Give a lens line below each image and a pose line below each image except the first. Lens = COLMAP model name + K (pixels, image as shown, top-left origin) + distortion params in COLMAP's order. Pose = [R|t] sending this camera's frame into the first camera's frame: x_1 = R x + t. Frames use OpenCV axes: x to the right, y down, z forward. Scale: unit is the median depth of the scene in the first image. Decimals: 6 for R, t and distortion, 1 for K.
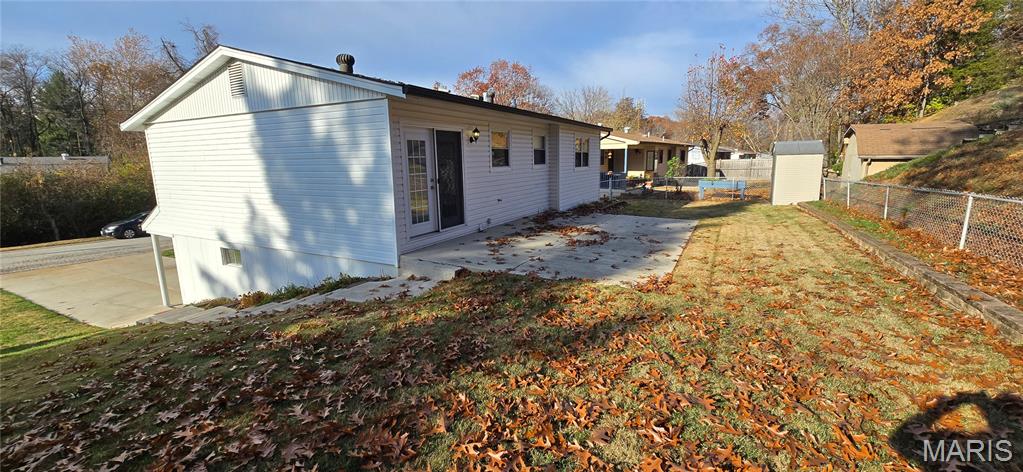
lens RADIAL K [[413.4, 0, 512.7], [0, 413.4, 234.2], [0, 0, 1]] dist [-0.000561, -0.000007]
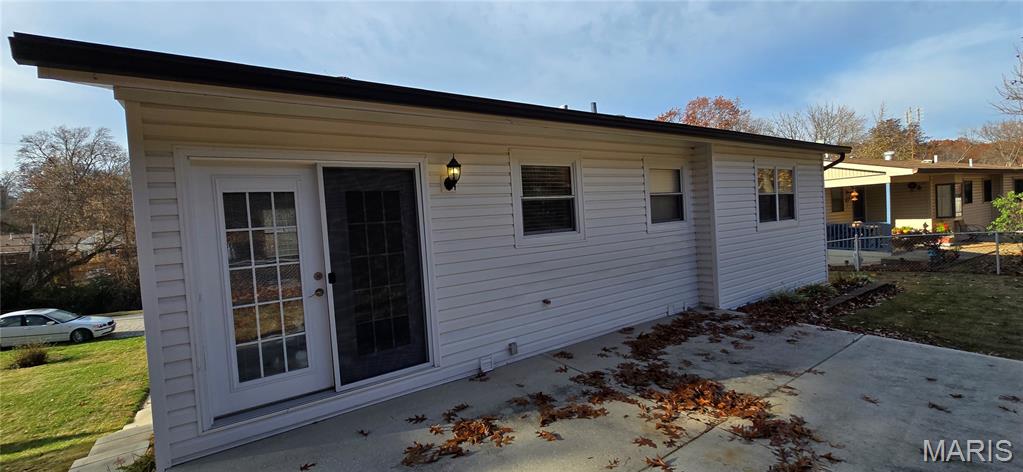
lens RADIAL K [[413.4, 0, 514.8], [0, 413.4, 232.7], [0, 0, 1]] dist [-0.000561, -0.000007]
pose [[0.886706, -0.022157, -0.461803, 0.179137], [-0.037438, 0.992130, -0.119486, -0.114184], [0.460816, 0.123238, 0.878898, 0.601820]]
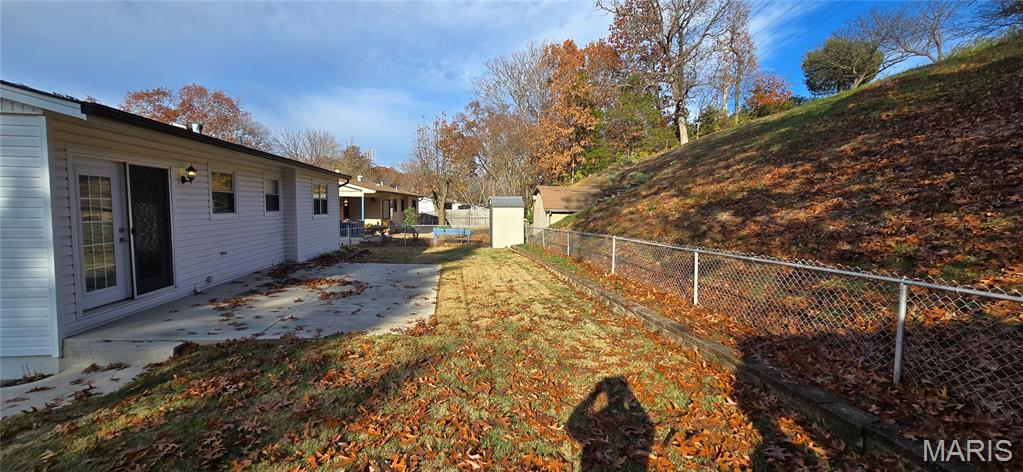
lens RADIAL K [[413.4, 0, 507.8], [0, 413.4, 236.8], [0, 0, 1]] dist [-0.000561, -0.000007]
pose [[0.813917, -0.016815, 0.580738, -0.053062], [0.079216, 0.993458, -0.082258, -0.002284], [-0.575556, 0.112955, 0.809924, 0.000148]]
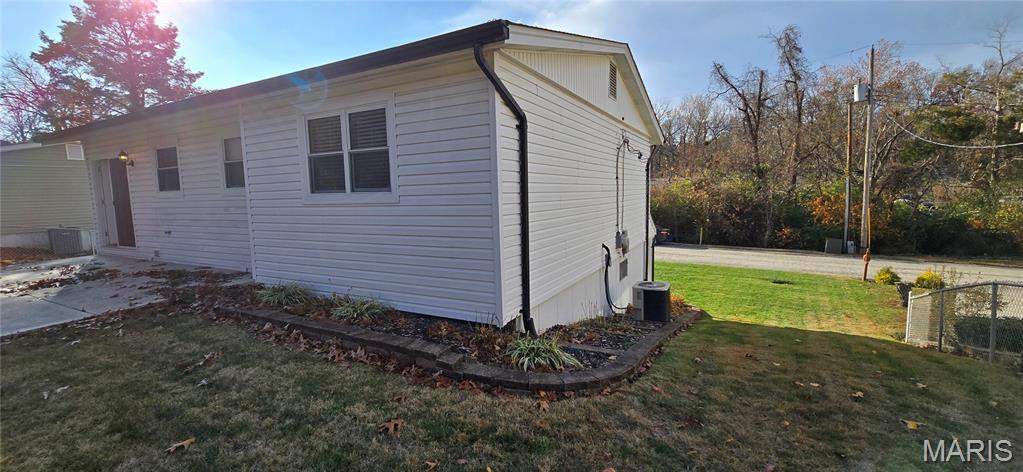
lens RADIAL K [[413.4, 0, 509.6], [0, 413.4, 237.9], [0, 0, 1]] dist [-0.000561, -0.000007]
pose [[-0.014867, 0.117090, -0.993010, 0.836983], [-0.156178, 0.980658, 0.117972, -0.299507], [0.987617, 0.156840, 0.003708, 1.829655]]
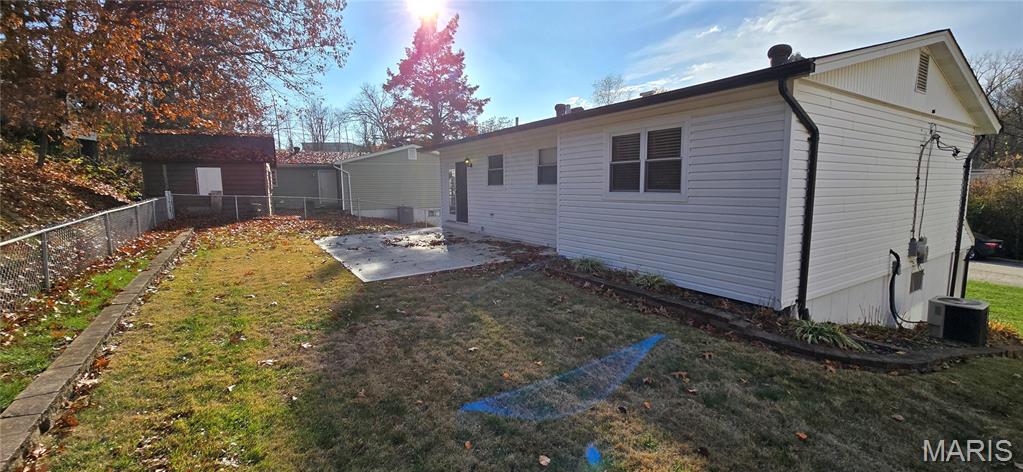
lens RADIAL K [[413.4, 0, 513.3], [0, 413.4, 235.9], [0, 0, 1]] dist [-0.000561, -0.000007]
pose [[-0.499305, 0.115741, -0.858661, 1.029965], [-0.143686, 0.966253, 0.213796, -0.308468], [0.854429, 0.230127, -0.465825, 1.768618]]
